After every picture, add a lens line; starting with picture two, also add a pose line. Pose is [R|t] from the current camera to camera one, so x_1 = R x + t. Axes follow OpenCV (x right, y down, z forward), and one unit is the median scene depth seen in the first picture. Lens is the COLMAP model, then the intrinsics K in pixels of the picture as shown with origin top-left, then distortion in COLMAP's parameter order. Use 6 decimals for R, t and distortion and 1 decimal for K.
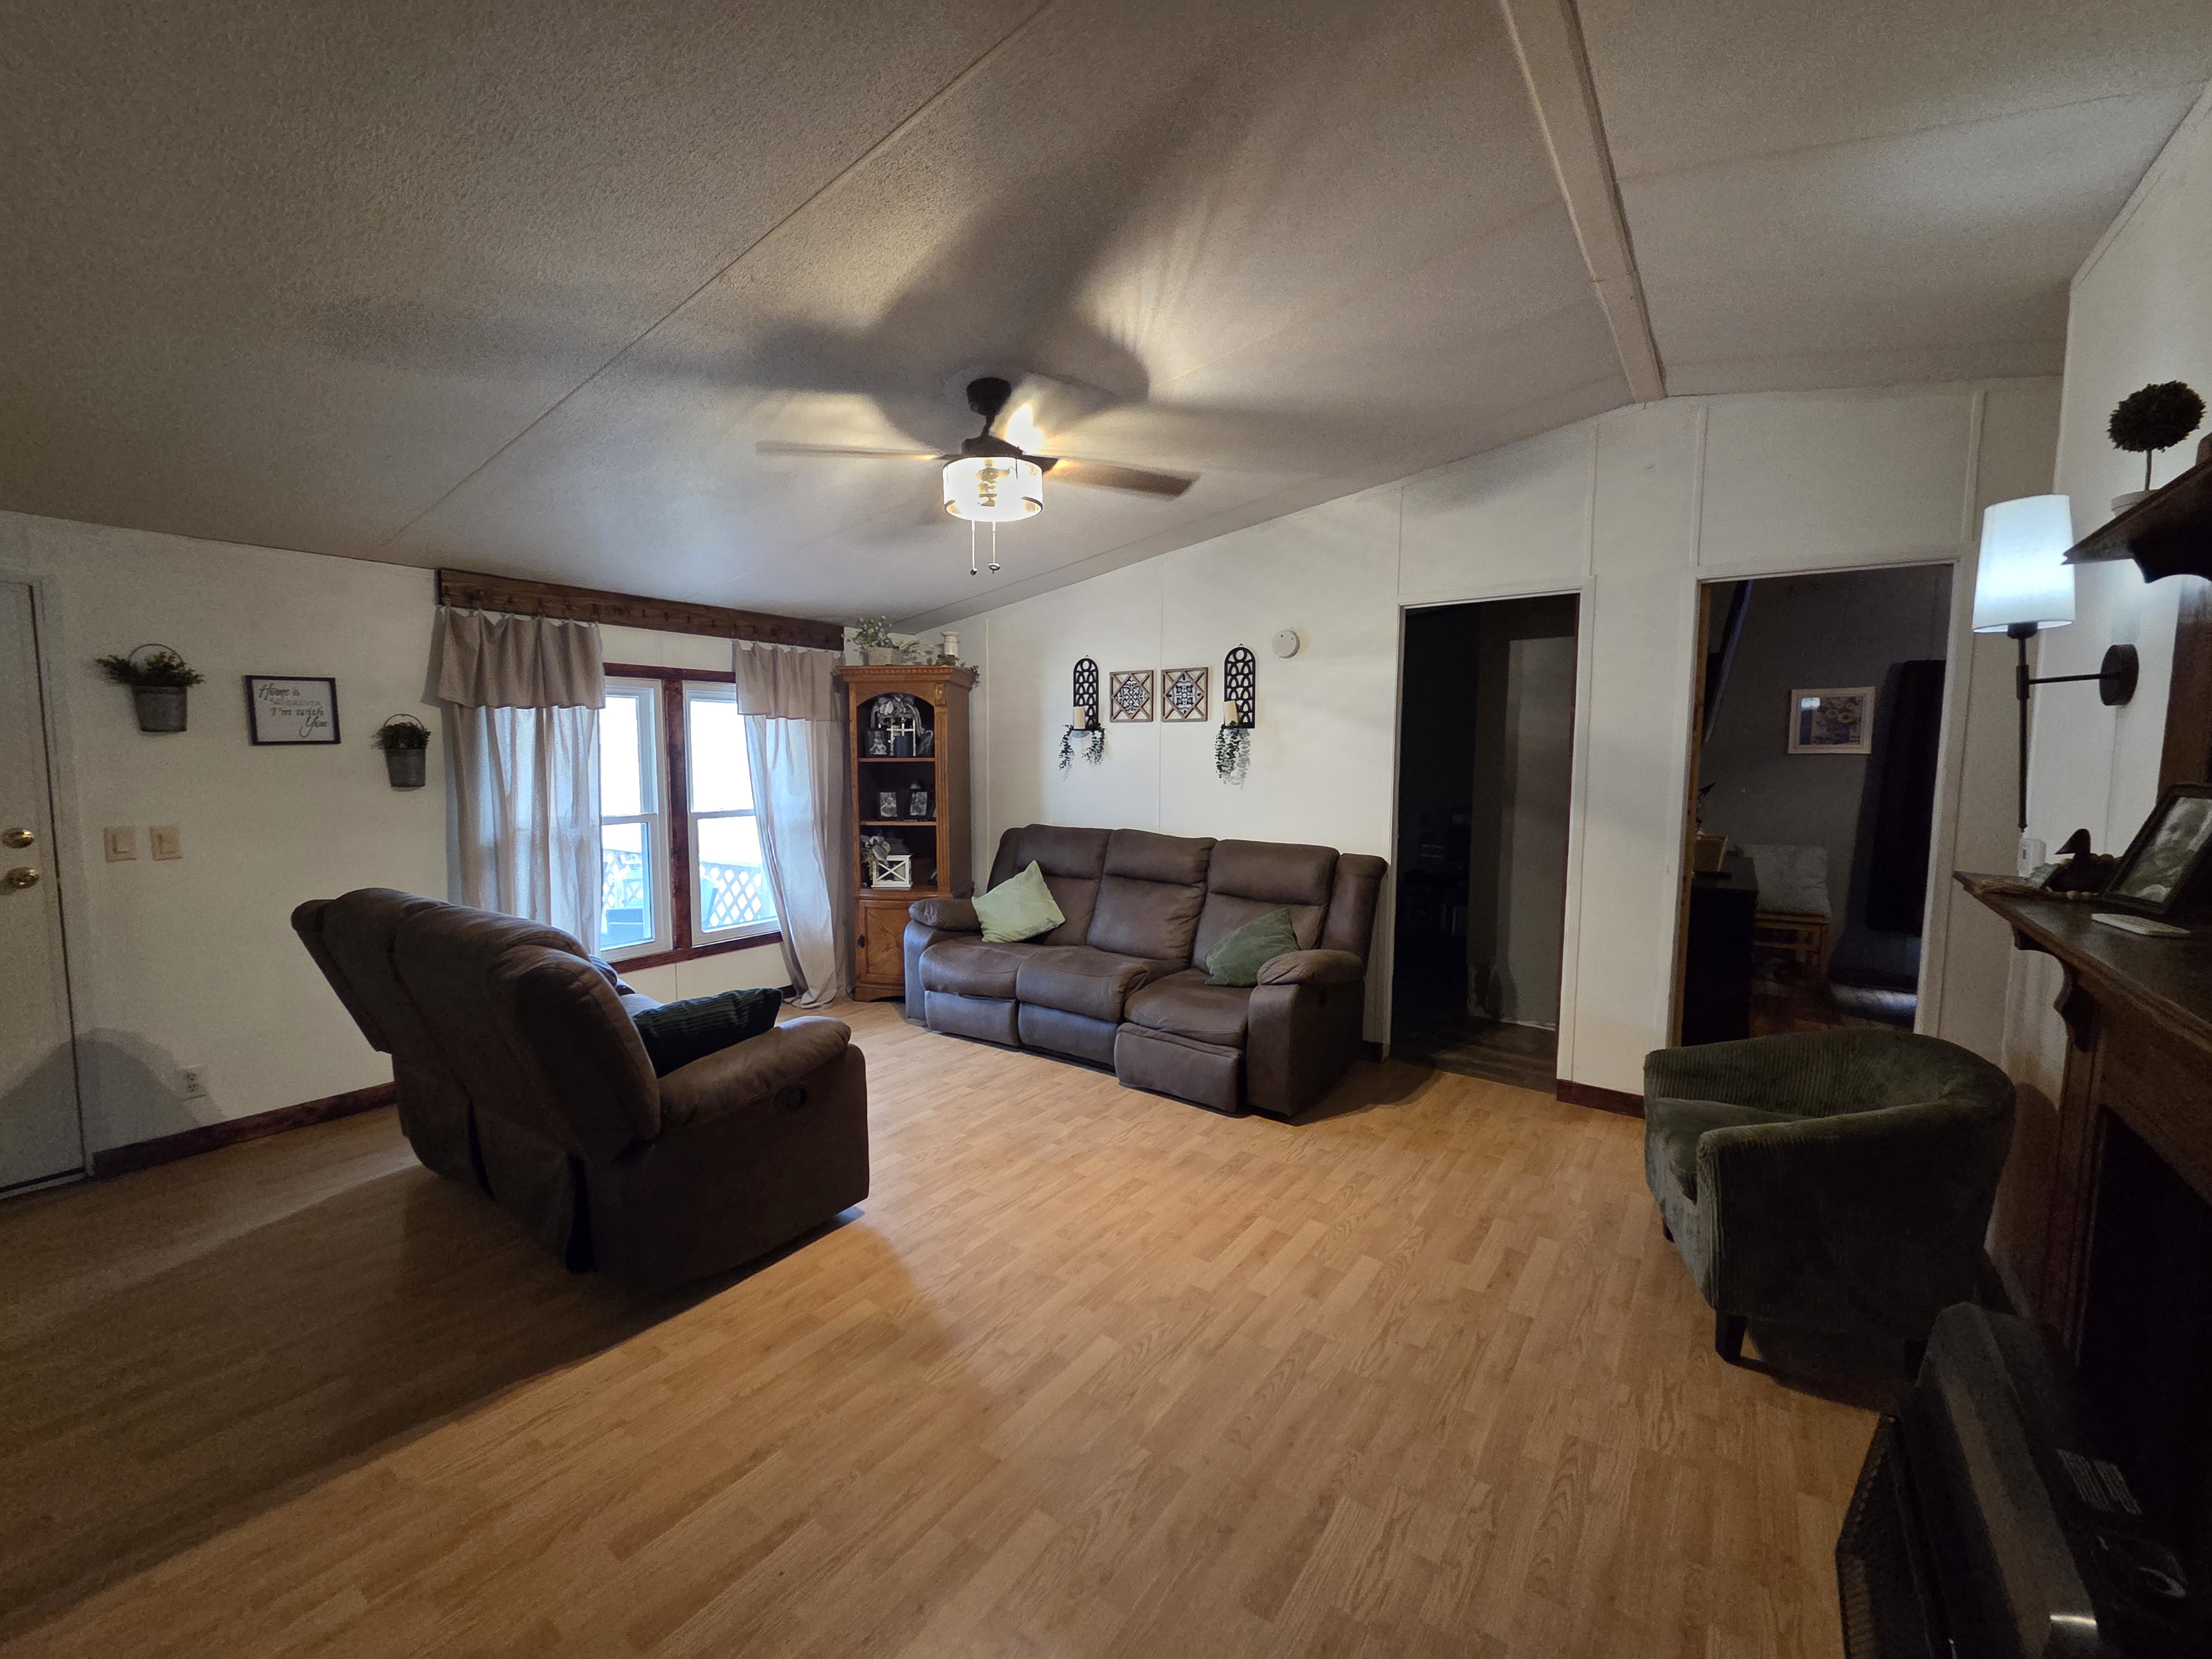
lens RADIAL K [[903.2, 0, 1101.5], [0, 903.2, 824.6], [0, 0, 1]] dist [0.002180, 0.000105]
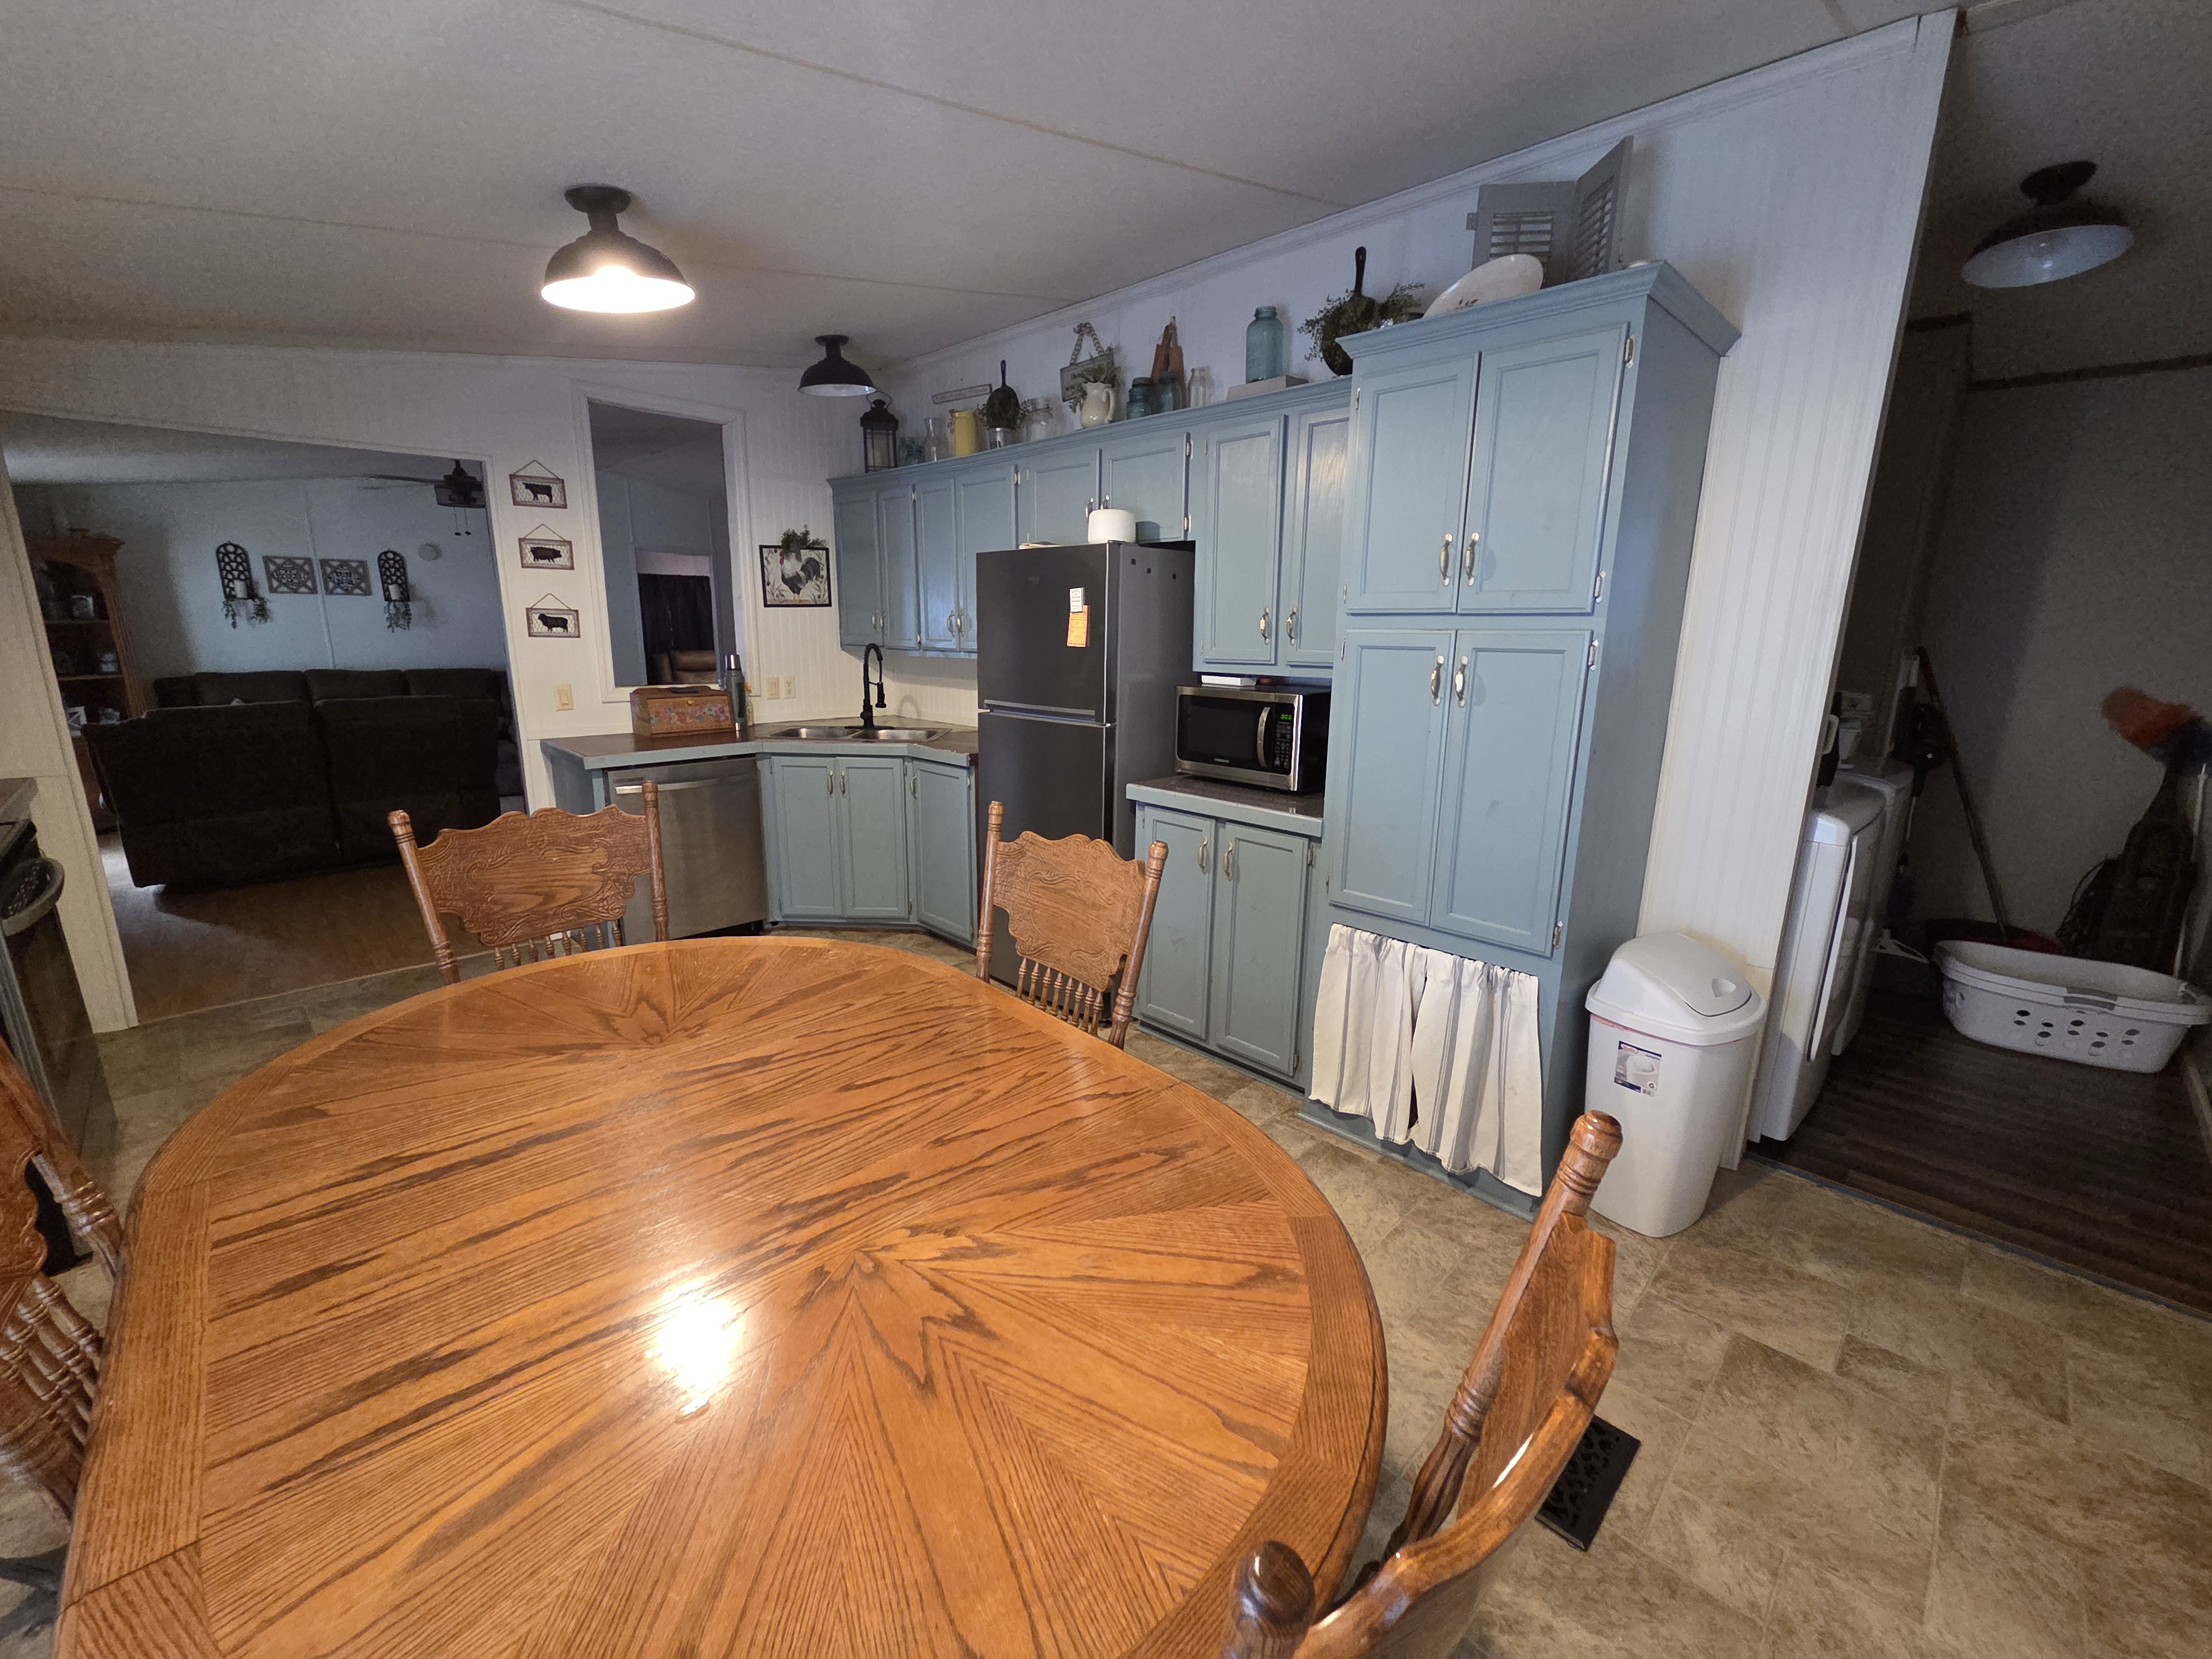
lens RADIAL K [[903.2, 0, 1101.5], [0, 903.2, 824.6], [0, 0, 1]] dist [0.002180, 0.000105]
pose [[0.172037, -0.218536, 0.960544, -1.677102], [0.074027, 0.975193, 0.208610, 0.052569], [-0.982305, 0.035218, 0.183947, -0.701109]]
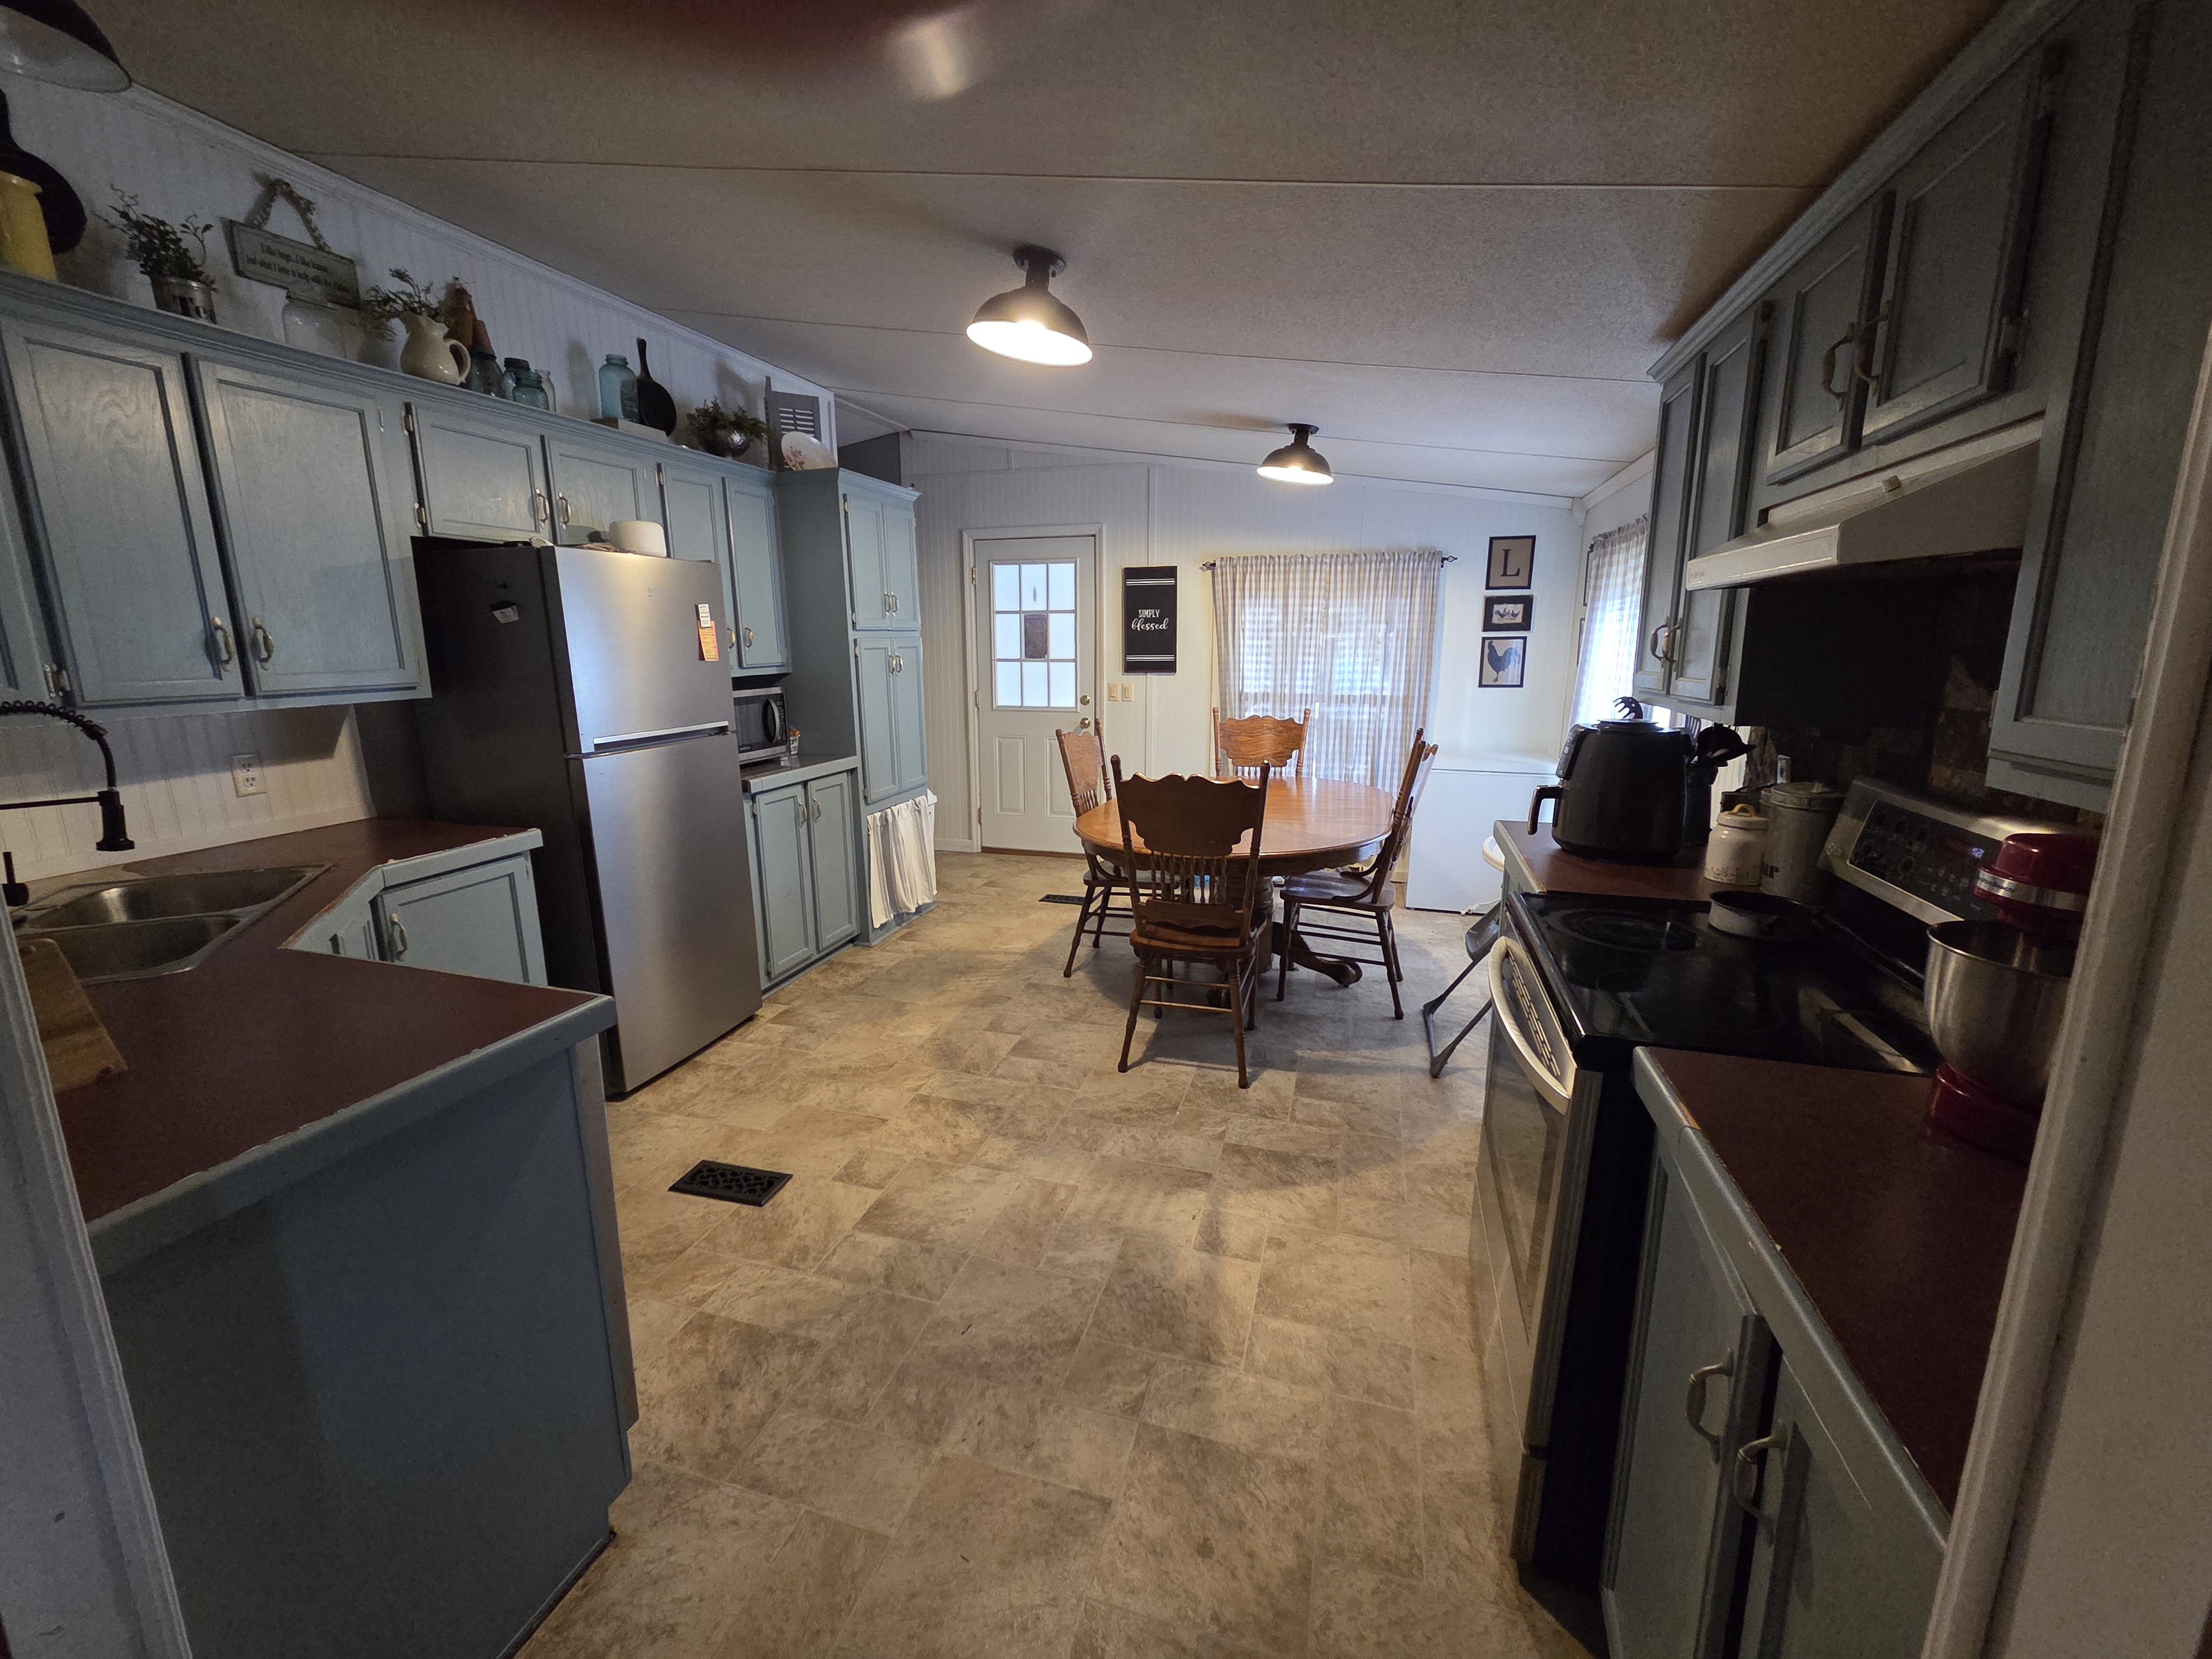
lens RADIAL K [[903.2, 0, 1101.5], [0, 903.2, 824.6], [0, 0, 1]] dist [0.002180, 0.000105]
pose [[-0.948166, 0.065649, -0.310920, -0.863502], [-0.026383, 0.958787, 0.282900, -0.045321], [0.316678, 0.276439, -0.907357, 0.479466]]
